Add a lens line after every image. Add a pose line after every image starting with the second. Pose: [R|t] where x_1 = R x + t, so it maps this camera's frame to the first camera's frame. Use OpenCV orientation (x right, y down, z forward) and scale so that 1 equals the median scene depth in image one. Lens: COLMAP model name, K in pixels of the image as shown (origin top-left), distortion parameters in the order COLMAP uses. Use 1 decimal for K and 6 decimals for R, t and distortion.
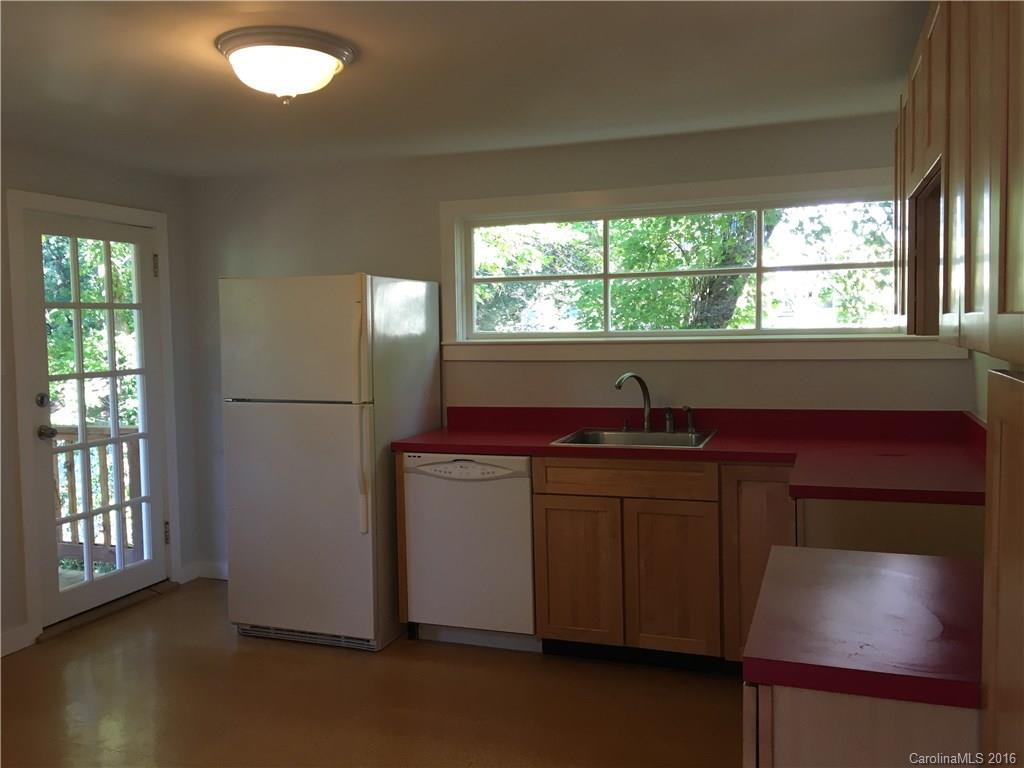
lens RADIAL K [[881.9, 0, 512.0], [0, 881.9, 384.0], [0, 0, 1]] dist [0.080017, -0.156708]
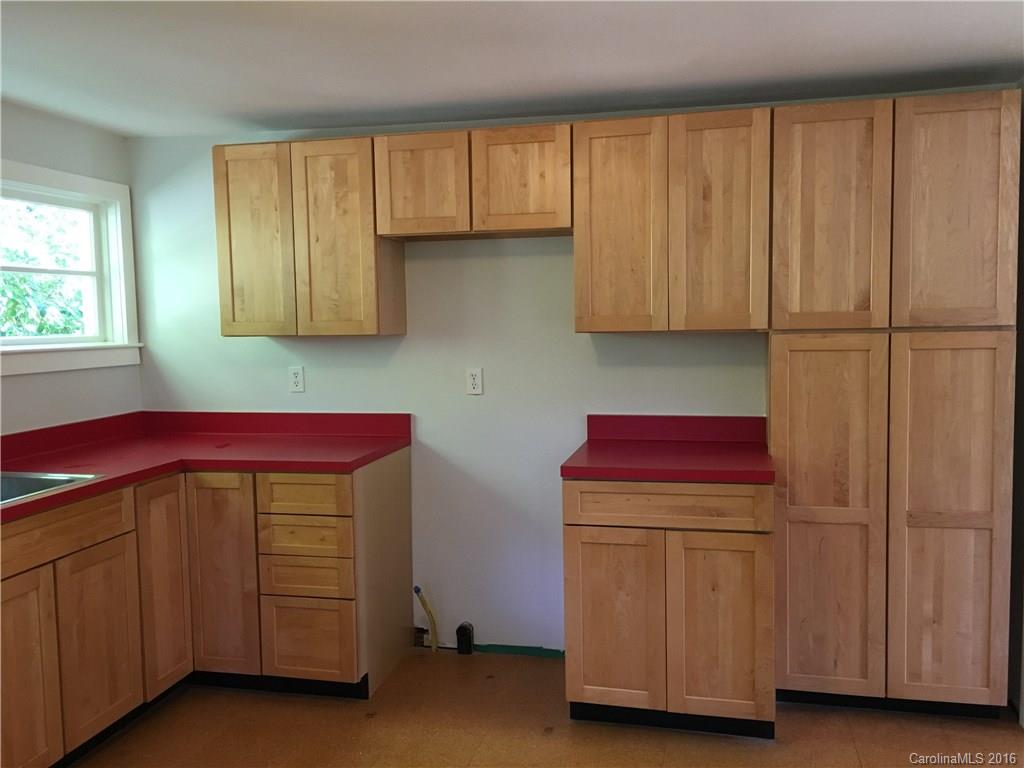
lens RADIAL K [[881.9, 0, 512.0], [0, 881.9, 384.0], [0, 0, 1]] dist [0.080017, -0.156708]
pose [[-0.115278, -0.053513, 0.991891, -0.673370], [0.088584, 0.994015, 0.063923, -0.034416], [-0.989375, 0.095235, -0.109848, 0.702683]]
